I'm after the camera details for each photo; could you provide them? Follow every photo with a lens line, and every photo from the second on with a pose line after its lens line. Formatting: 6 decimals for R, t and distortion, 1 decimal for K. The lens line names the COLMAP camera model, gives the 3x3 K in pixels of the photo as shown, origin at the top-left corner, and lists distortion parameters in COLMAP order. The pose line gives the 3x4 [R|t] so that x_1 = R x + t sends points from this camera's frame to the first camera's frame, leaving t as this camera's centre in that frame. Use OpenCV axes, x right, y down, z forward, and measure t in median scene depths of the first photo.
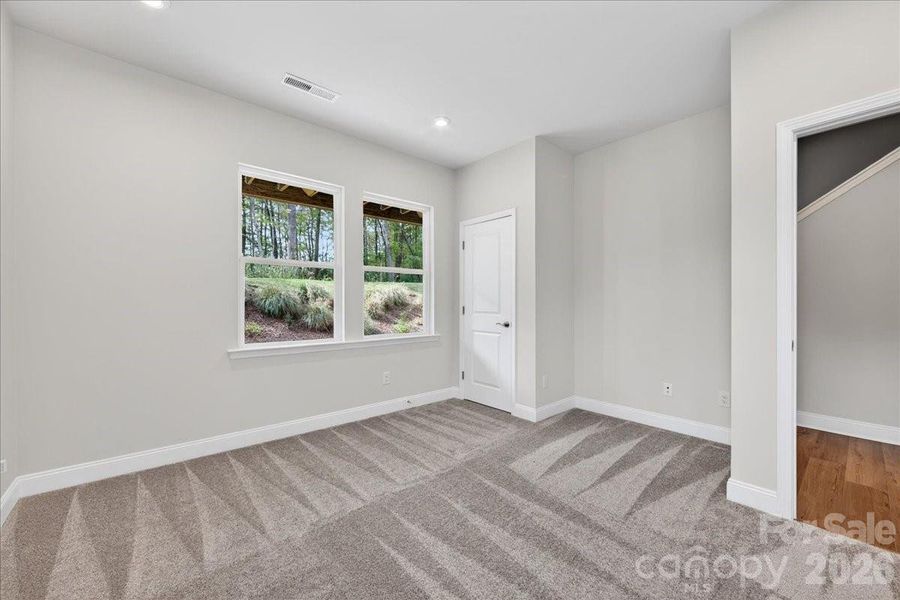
lens RADIAL K [[351.5, 0, 450.0], [0, 351.5, 300.0], [0, 0, 1]] dist [0.026340, -0.000009]
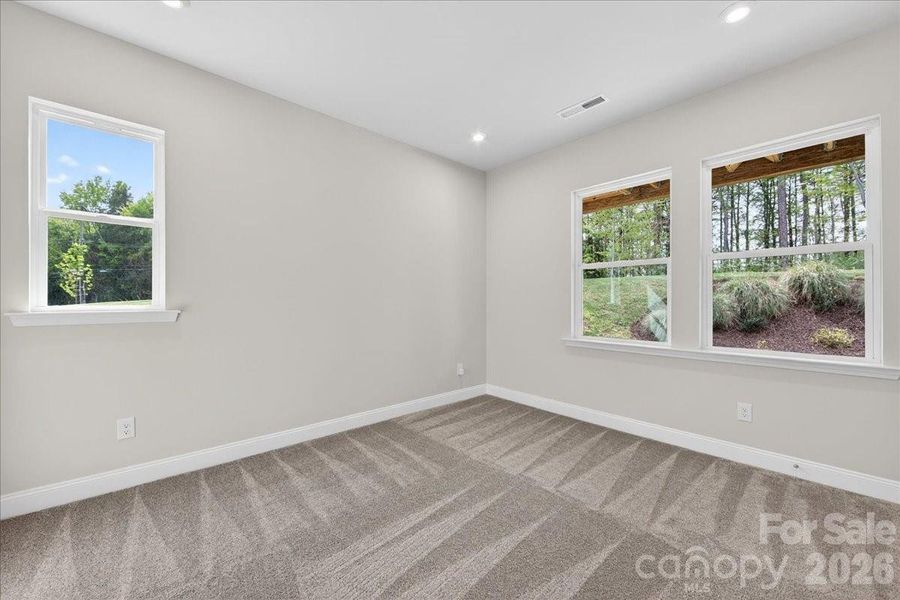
lens RADIAL K [[353.7, 0, 448.8], [0, 353.7, 299.8], [0, 0, 1]] dist [-0.001917, -0.000111]
pose [[0.023136, -0.007362, -0.999705, 0.577878], [0.003971, 0.999966, -0.007272, 0.005352], [0.999724, -0.003801, 0.023164, 0.475032]]
